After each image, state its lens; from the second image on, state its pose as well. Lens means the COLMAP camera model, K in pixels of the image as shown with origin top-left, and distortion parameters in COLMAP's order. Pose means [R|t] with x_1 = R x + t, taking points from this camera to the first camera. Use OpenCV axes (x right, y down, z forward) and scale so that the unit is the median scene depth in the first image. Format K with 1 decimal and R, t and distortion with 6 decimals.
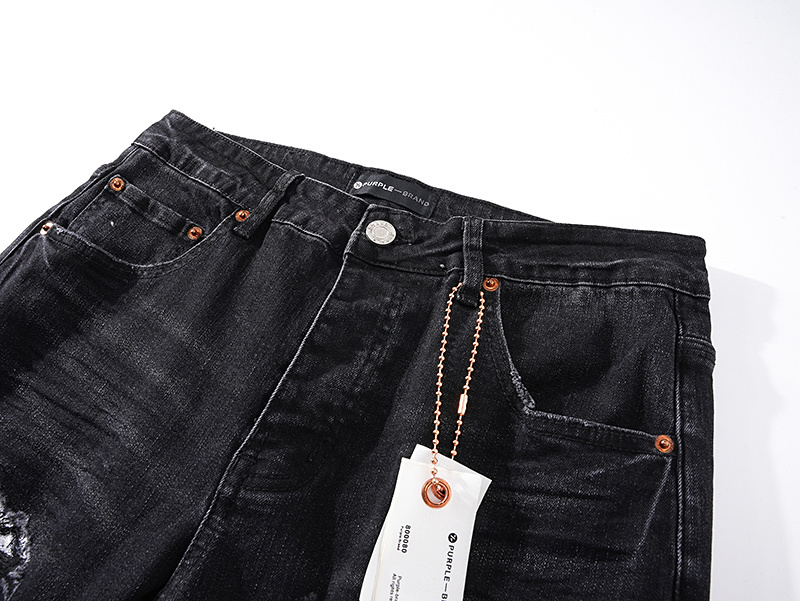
lens RADIAL K [[613.0, 0, 400.0], [0, 613.0, 300.5], [0, 0, 1]] dist [-0.175064, 0.115563]
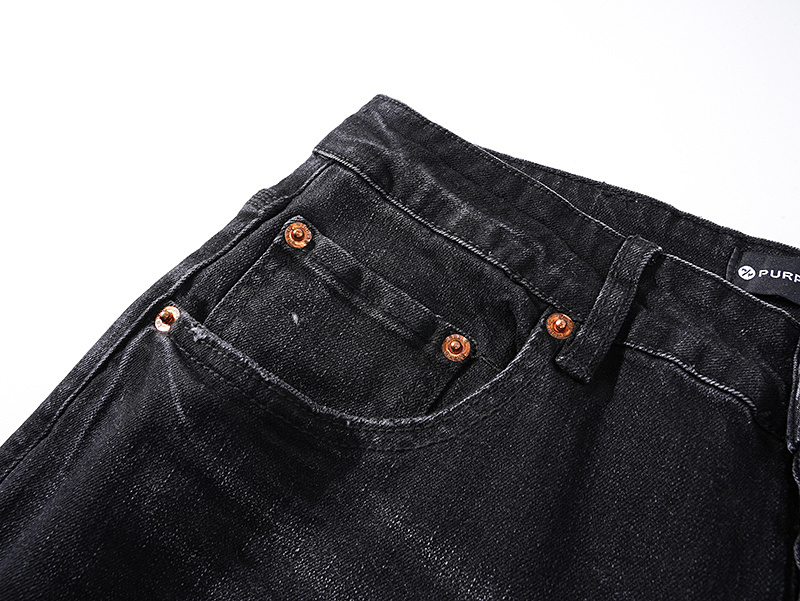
lens RADIAL K [[613.0, 0, 400.0], [0, 613.0, 300.5], [0, 0, 1]] dist [-0.175064, 0.115563]
pose [[0.996352, 0.067667, -0.051997, -0.372173], [-0.065235, 0.996757, 0.047125, -0.177802], [0.055017, -0.043561, 0.997535, 0.477935]]
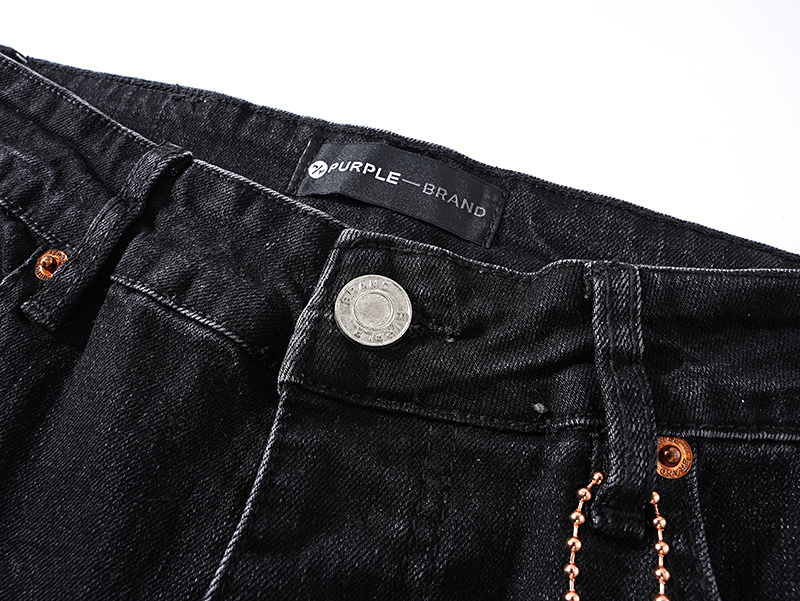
lens RADIAL K [[613.0, 0, 400.0], [0, 613.0, 300.5], [0, 0, 1]] dist [-0.175064, 0.115563]
pose [[0.999167, -0.037653, -0.015757, -0.007749], [0.039432, 0.990143, 0.134392, -0.161071], [0.010541, -0.134901, 0.990803, 0.590797]]
